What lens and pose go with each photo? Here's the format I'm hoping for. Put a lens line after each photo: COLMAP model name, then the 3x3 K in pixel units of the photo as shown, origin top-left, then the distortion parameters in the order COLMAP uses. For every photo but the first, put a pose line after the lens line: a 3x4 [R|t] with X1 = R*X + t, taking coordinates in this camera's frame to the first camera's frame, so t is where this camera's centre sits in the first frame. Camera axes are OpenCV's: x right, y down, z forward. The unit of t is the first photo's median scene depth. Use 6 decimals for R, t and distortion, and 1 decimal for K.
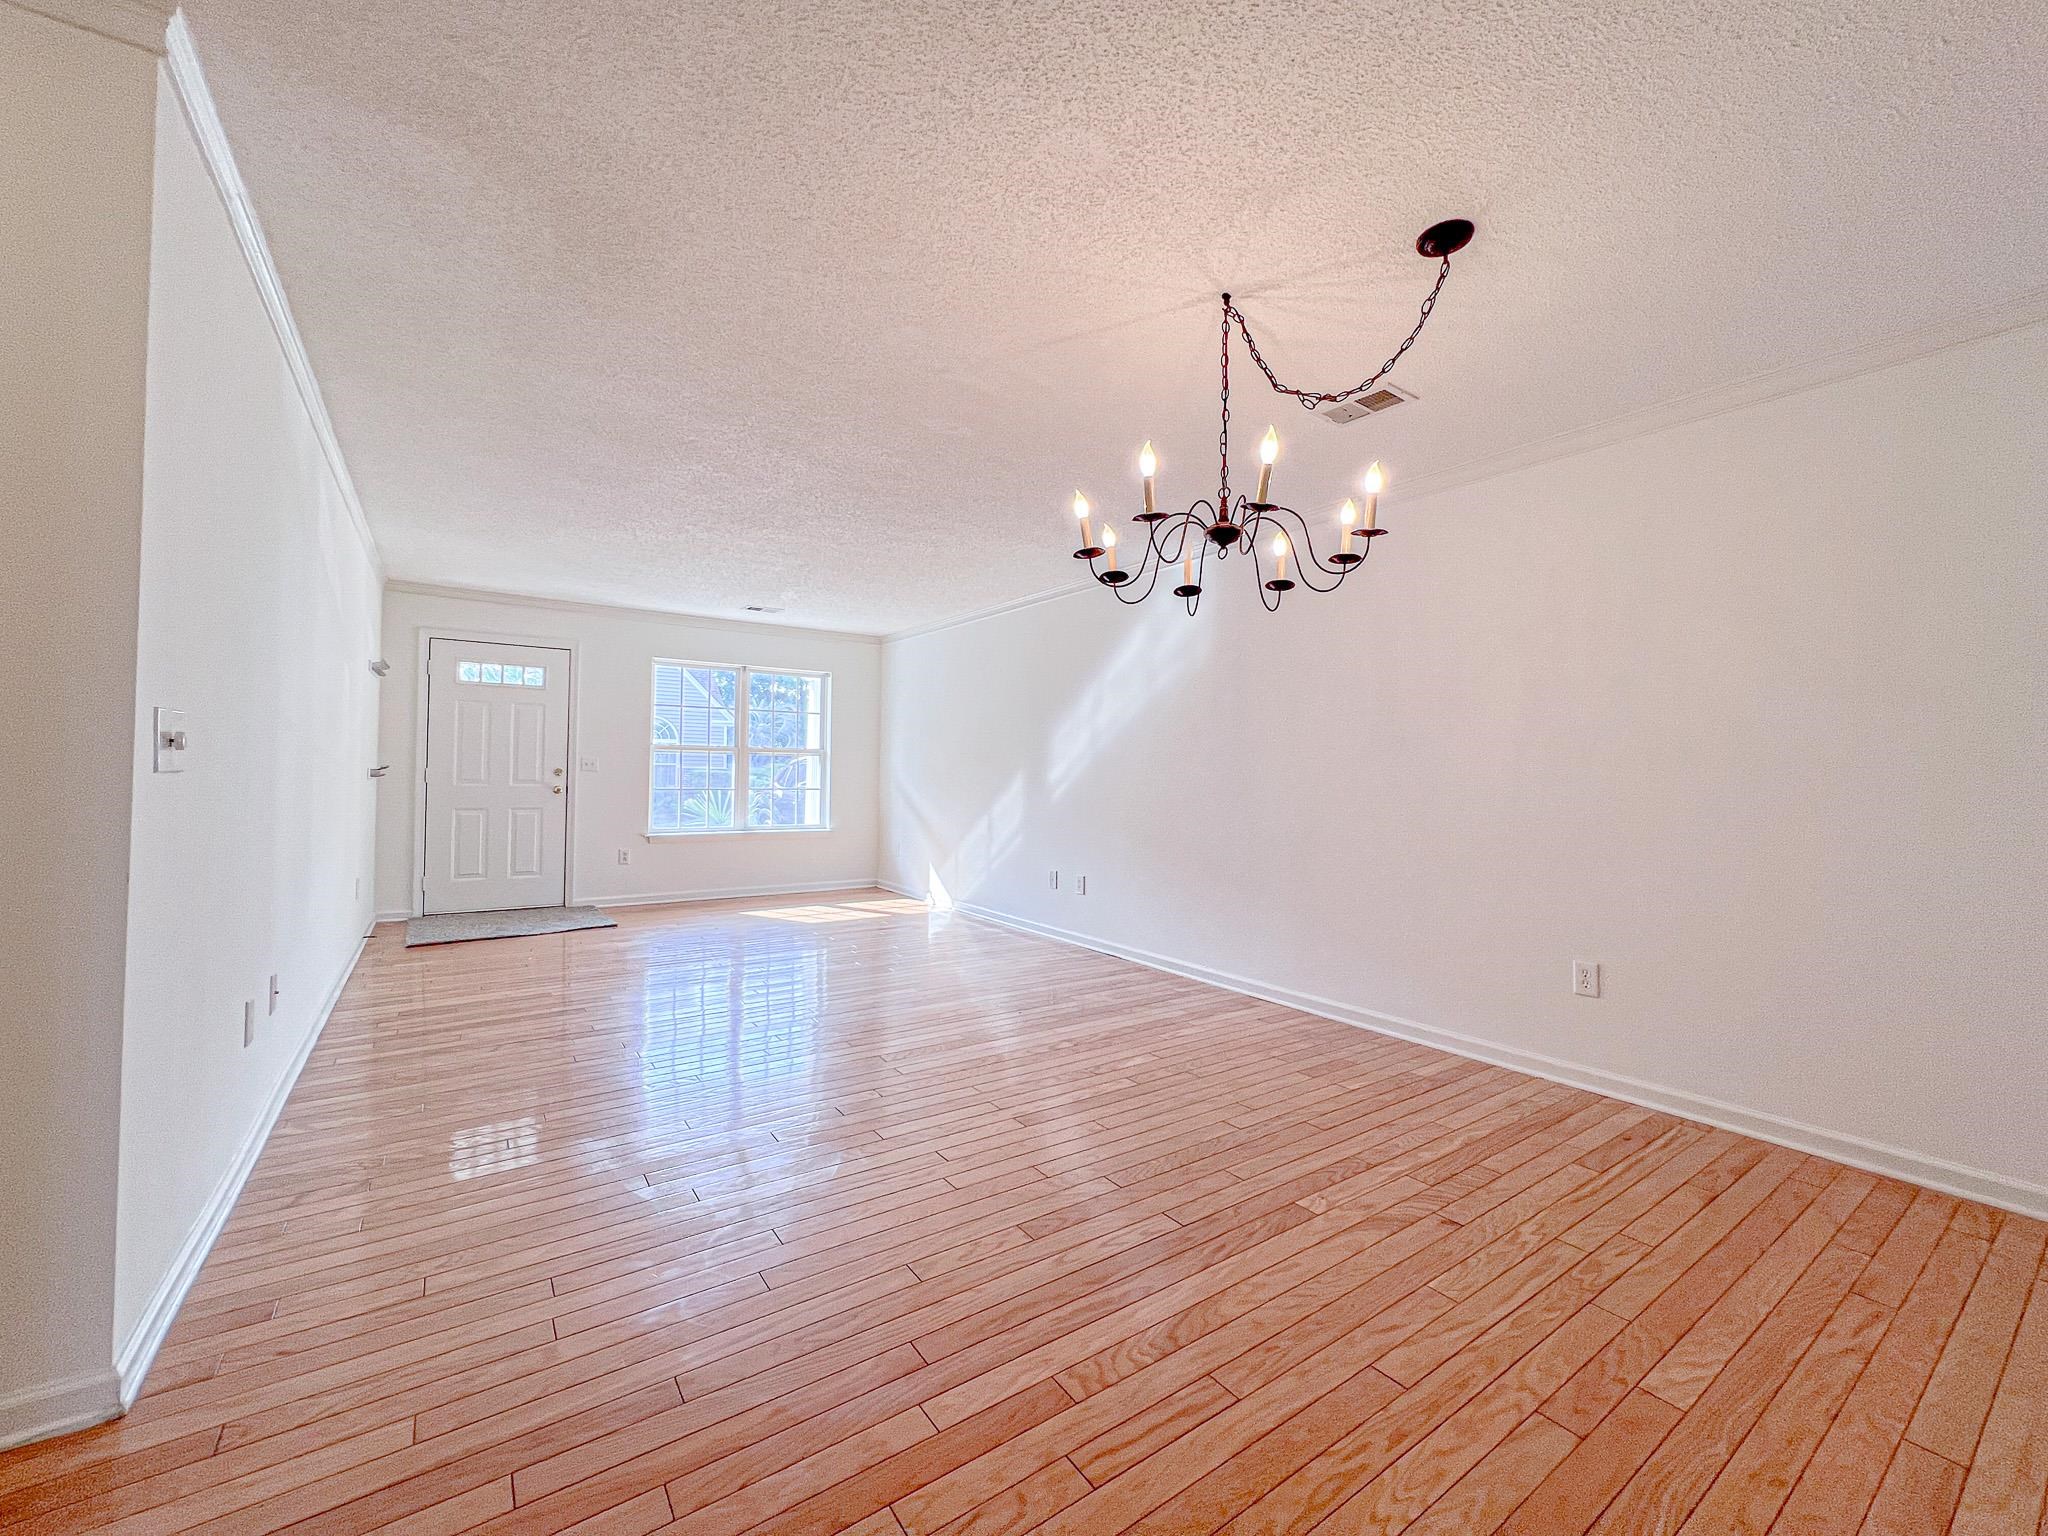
lens RADIAL K [[826.9, 0, 1018.2], [0, 826.9, 762.1], [0, 0, 1]] dist [0.000734, 0.000115]
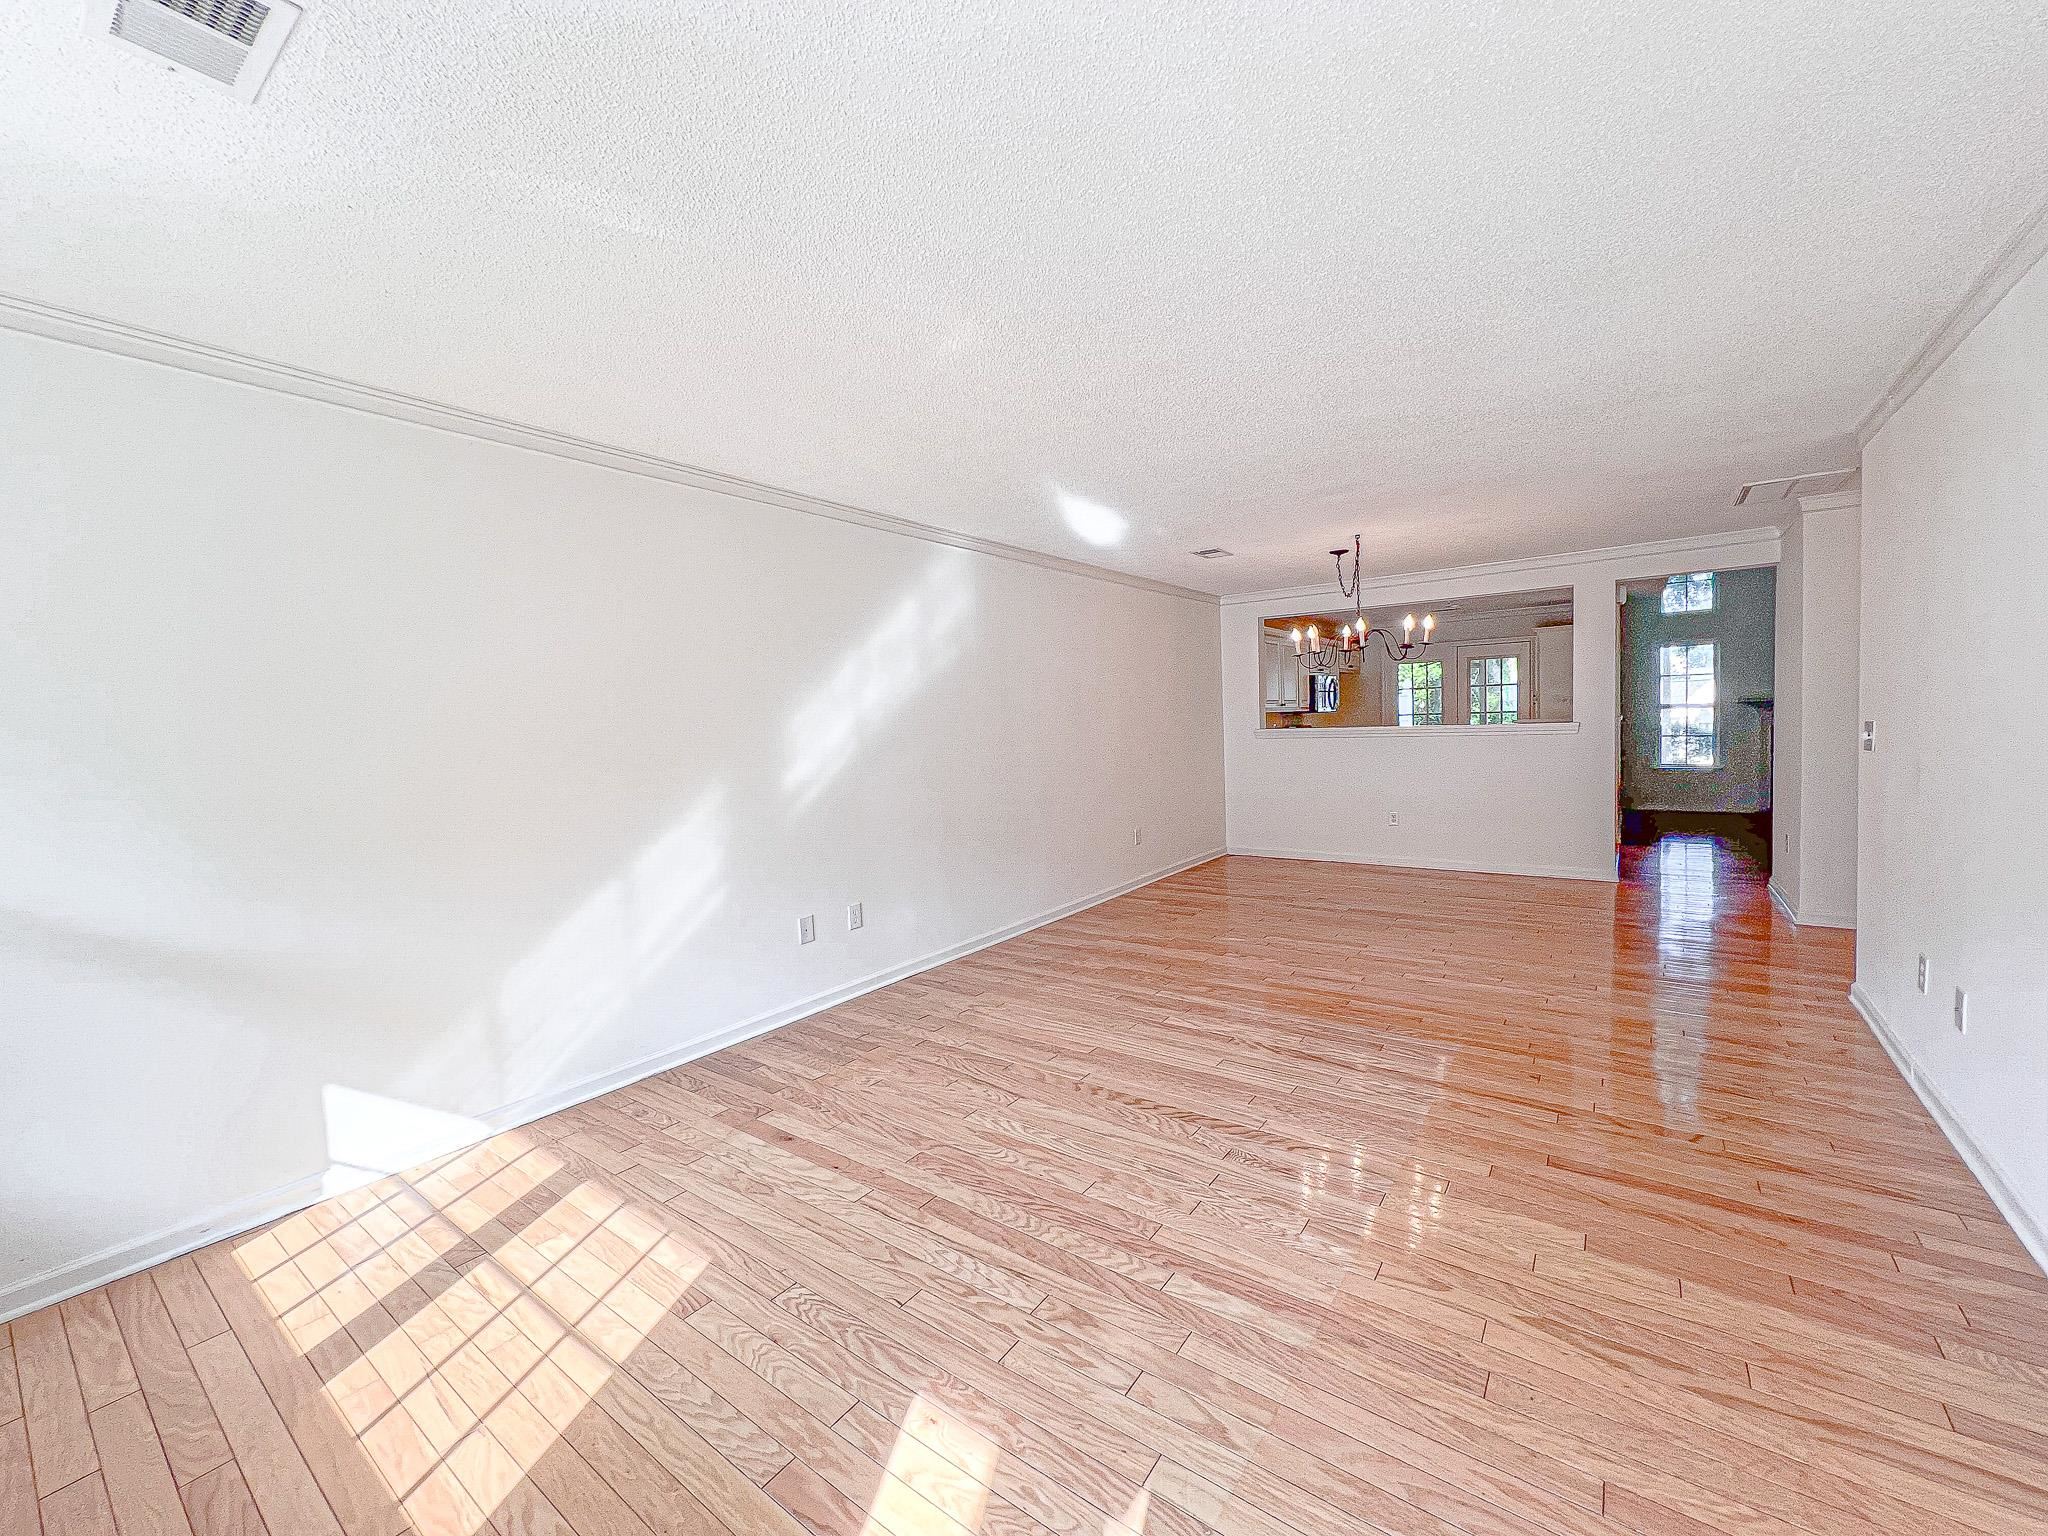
lens RADIAL K [[824.3, 0, 1019.0], [0, 824.3, 763.5], [0, 0, 1]] dist [-0.000780, -0.000152]
pose [[-0.326090, -0.051908, 0.943912, -0.644914], [0.015710, 0.998056, 0.060313, -0.032367], [-0.945208, 0.034496, -0.324641, 1.045504]]
